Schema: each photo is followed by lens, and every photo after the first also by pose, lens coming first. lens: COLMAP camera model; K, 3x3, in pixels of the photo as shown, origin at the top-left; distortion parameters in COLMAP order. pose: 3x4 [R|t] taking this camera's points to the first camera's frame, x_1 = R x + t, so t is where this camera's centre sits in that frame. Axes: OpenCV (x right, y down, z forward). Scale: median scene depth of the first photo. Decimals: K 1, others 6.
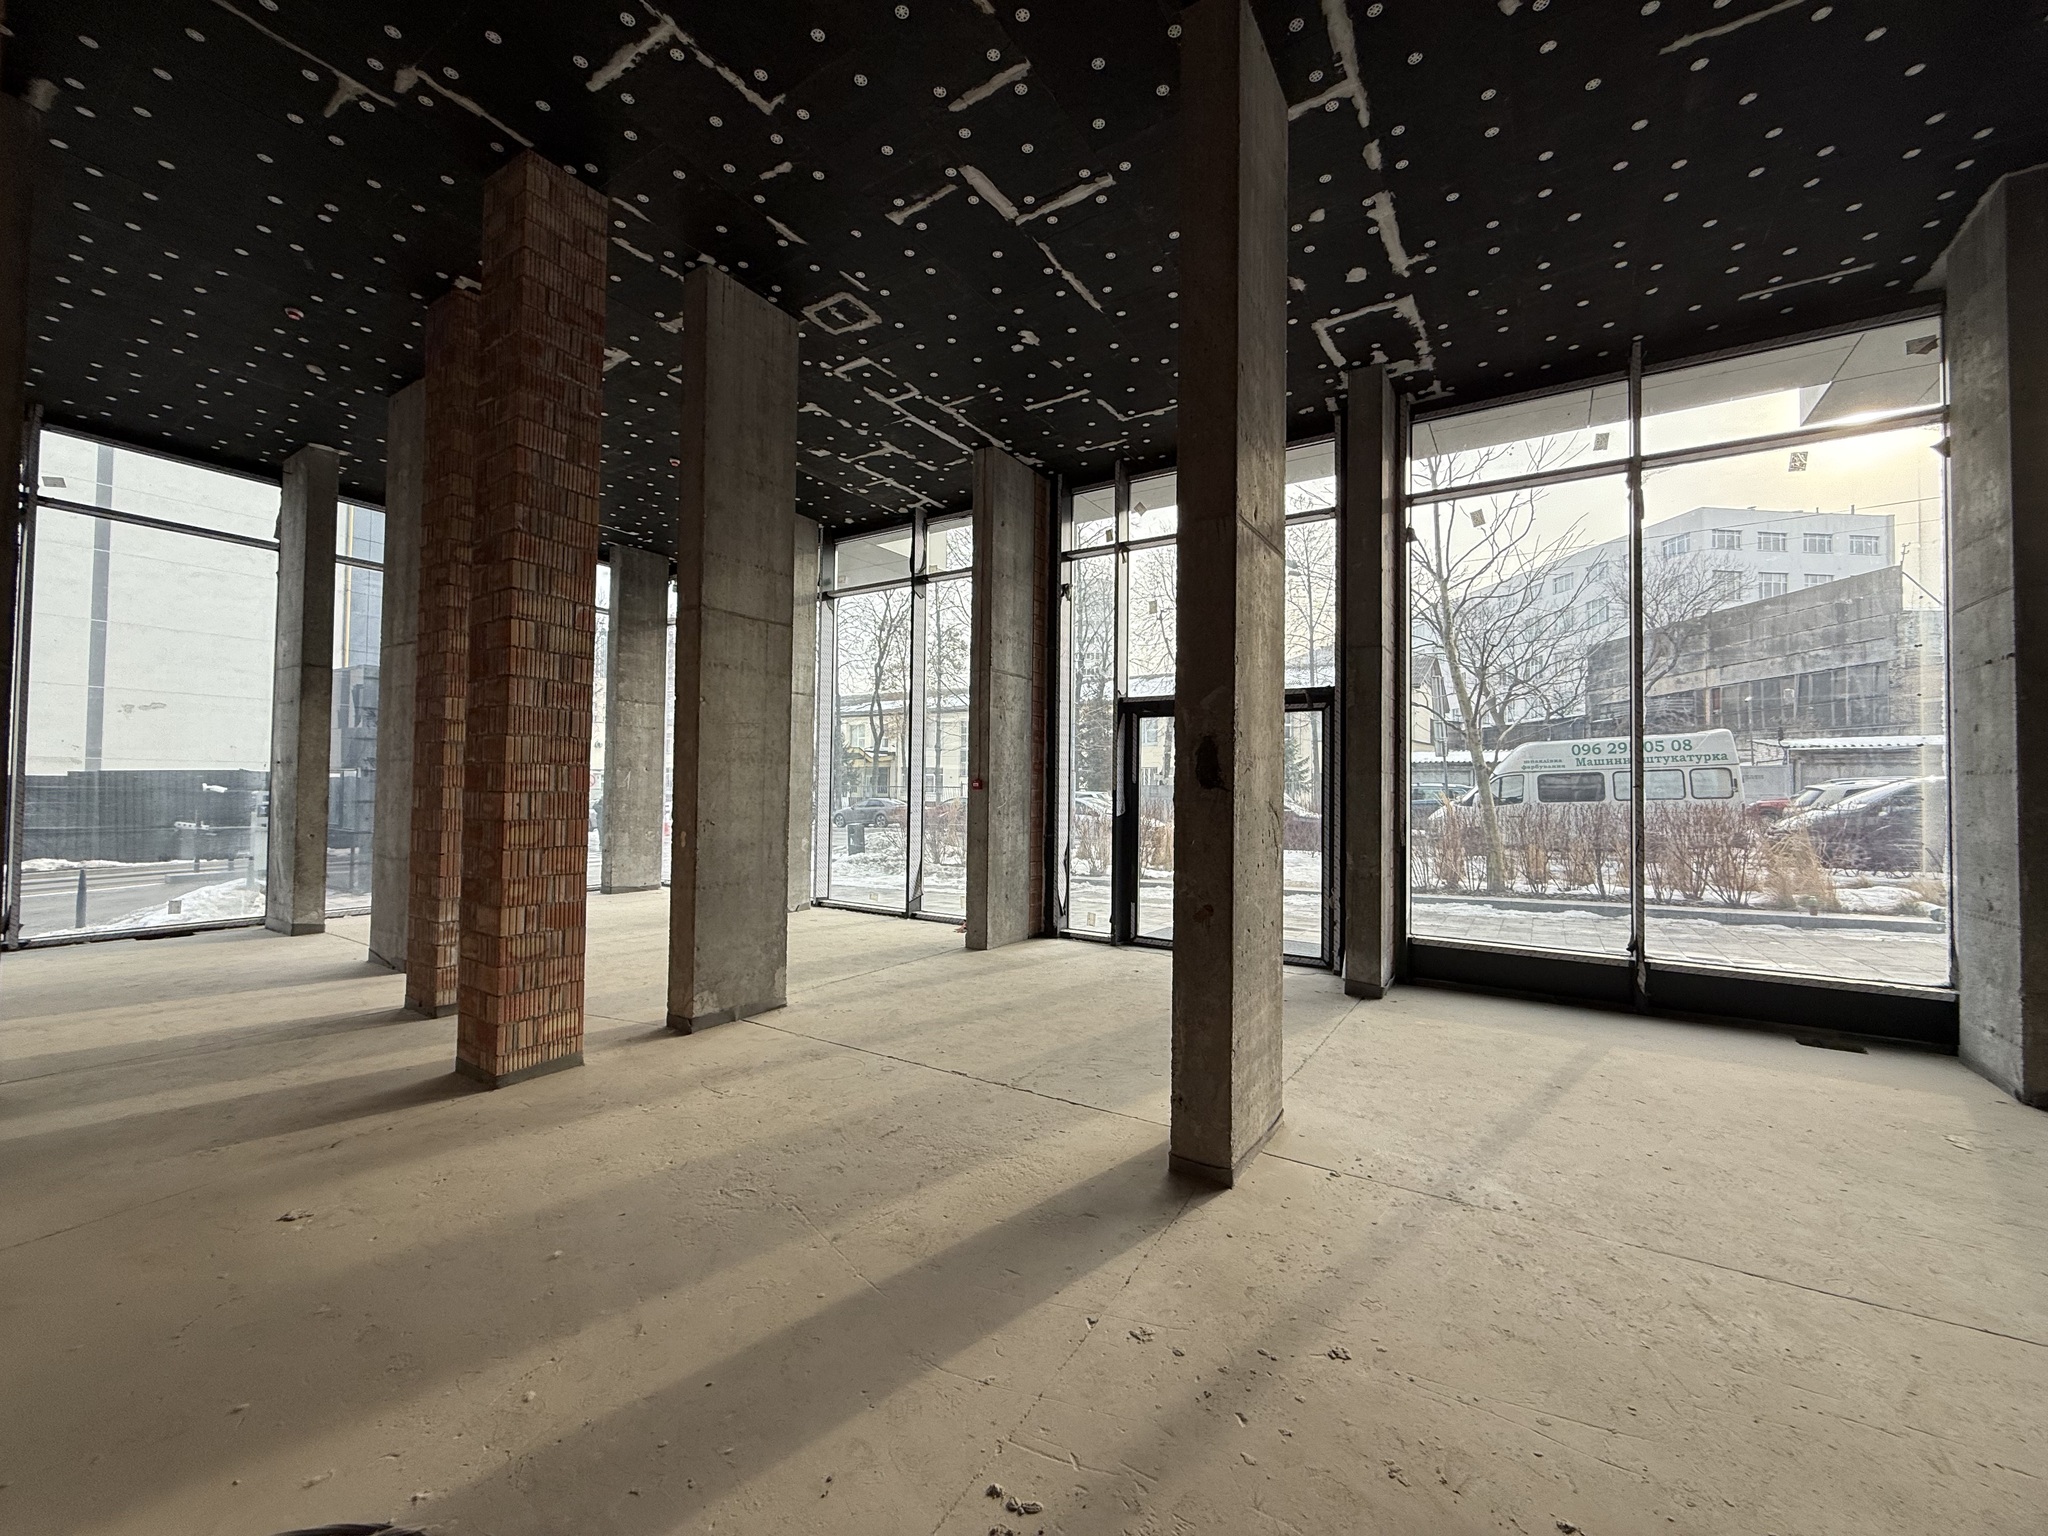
lens RADIAL K [[811.5, 0, 1019.3], [0, 811.5, 767.0], [0, 0, 1]] dist [-0.001540, -0.000117]
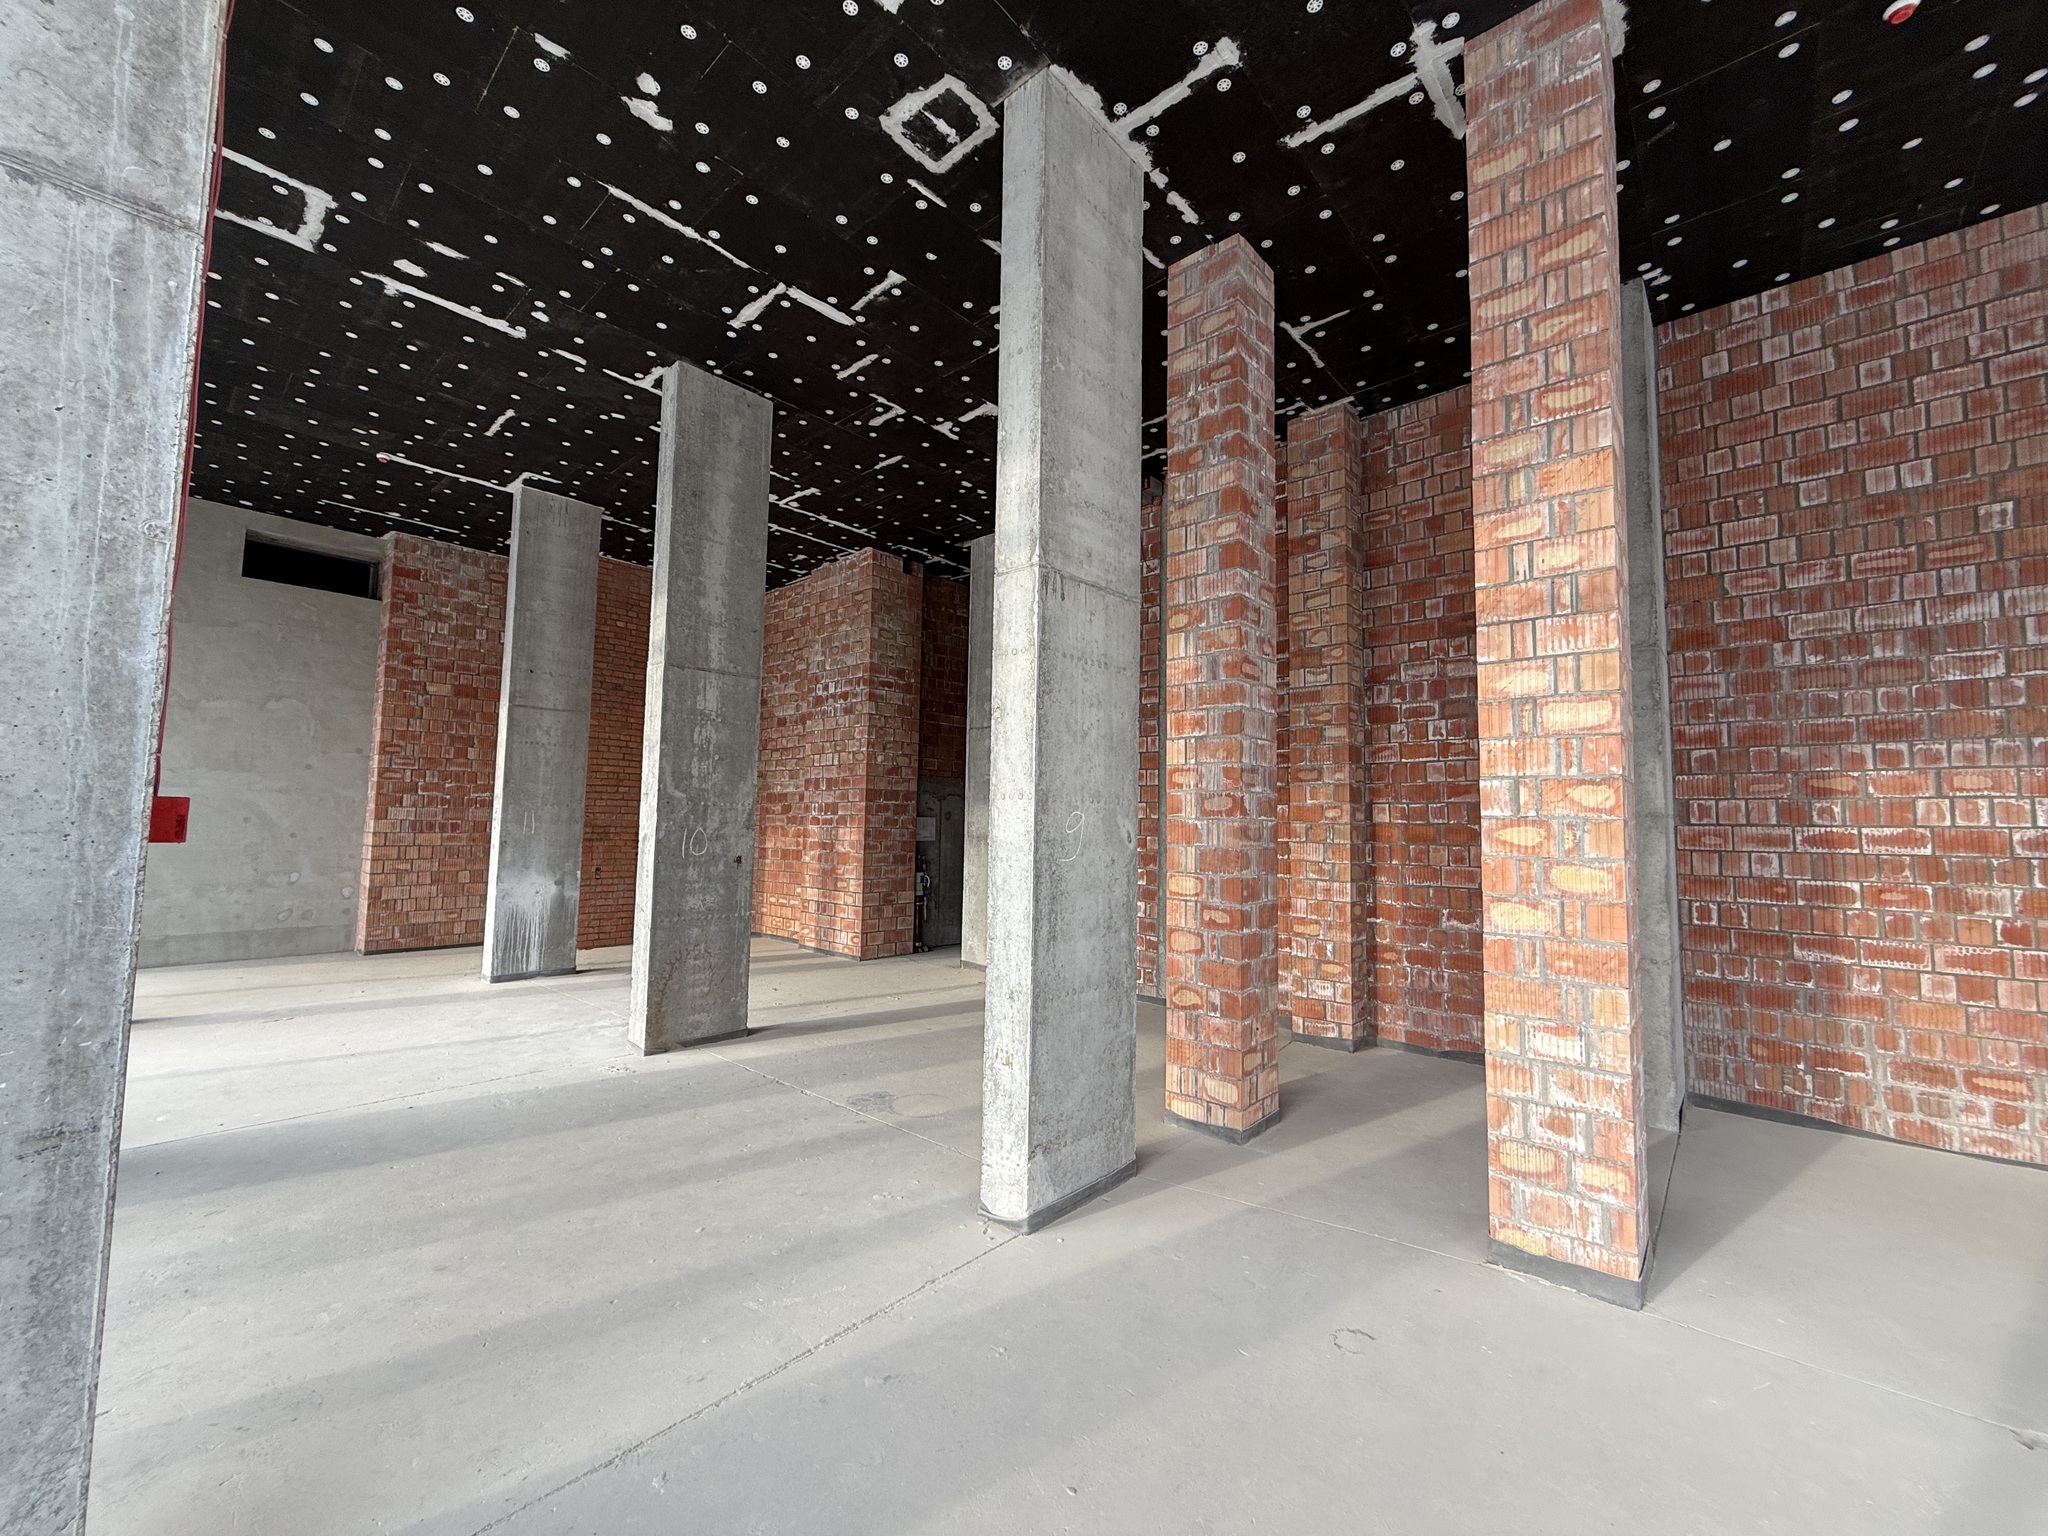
lens RADIAL K [[811.5, 0, 1018.7], [0, 811.5, 767.4], [0, 0, 1]] dist [-0.001540, -0.000117]
pose [[-0.986926, -0.024496, 0.159301, -0.416905], [-0.039526, 0.994985, -0.091880, 0.026482], [-0.156251, -0.096975, -0.982945, 1.655155]]
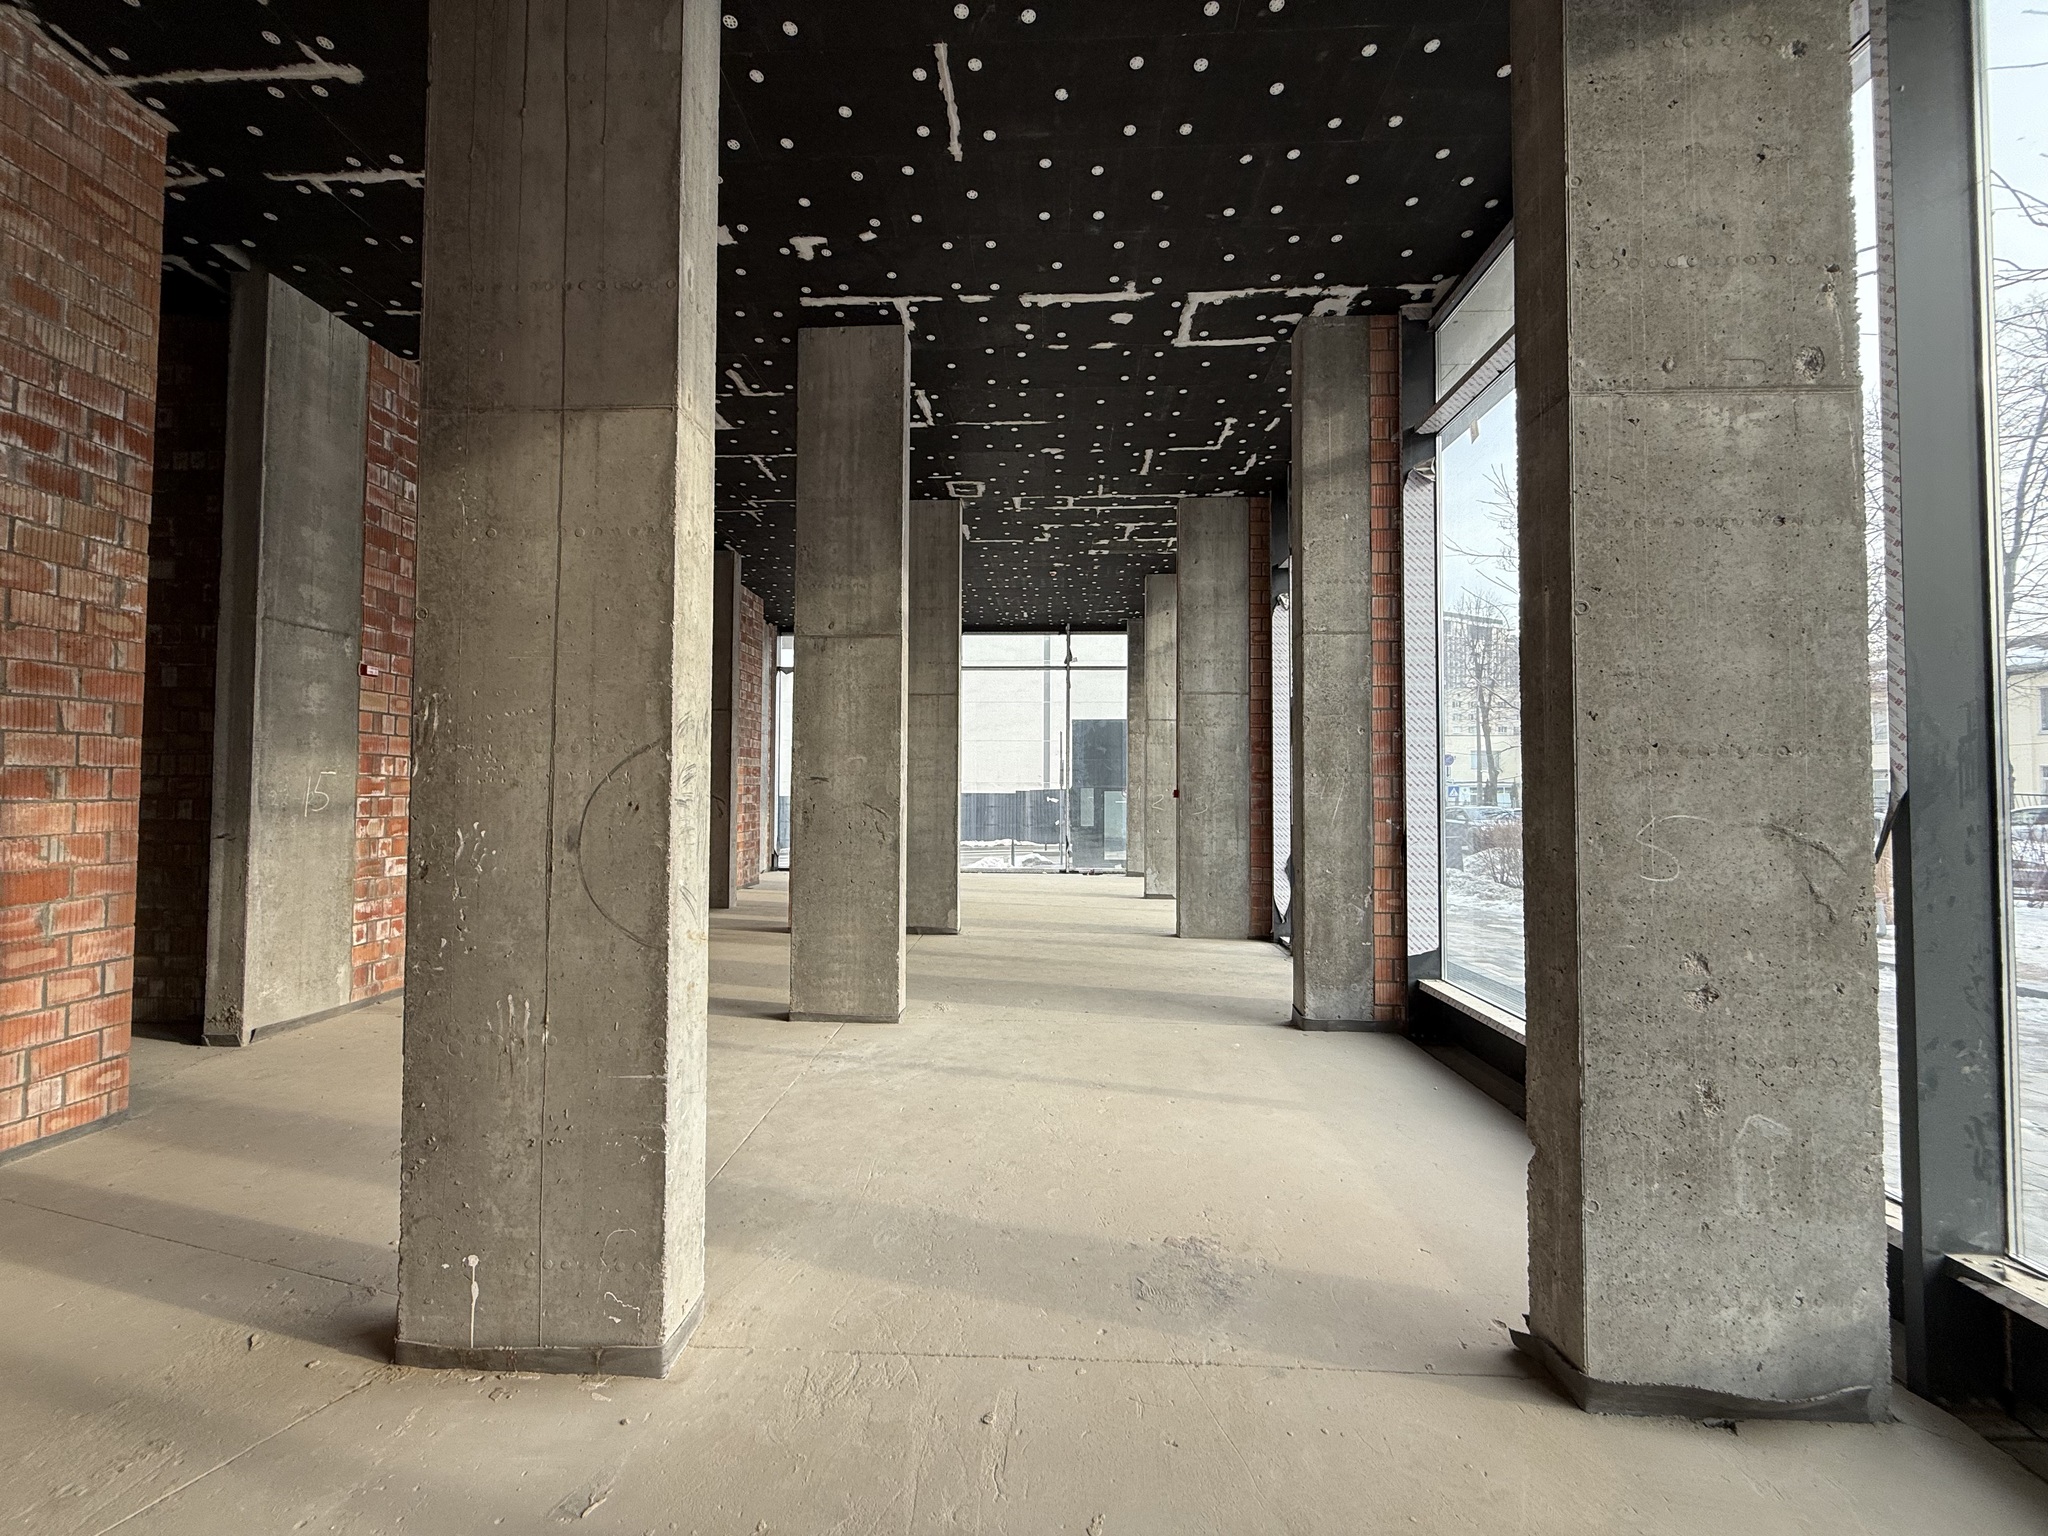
lens RADIAL K [[811.5, 0, 1015.4], [0, 811.5, 767.5], [0, 0, 1]] dist [-0.001540, -0.000117]
pose [[0.505555, -0.035859, -0.862049, 1.182956], [0.022291, 0.999345, -0.028497, 0.017750], [0.862507, -0.004809, 0.506023, 0.309311]]
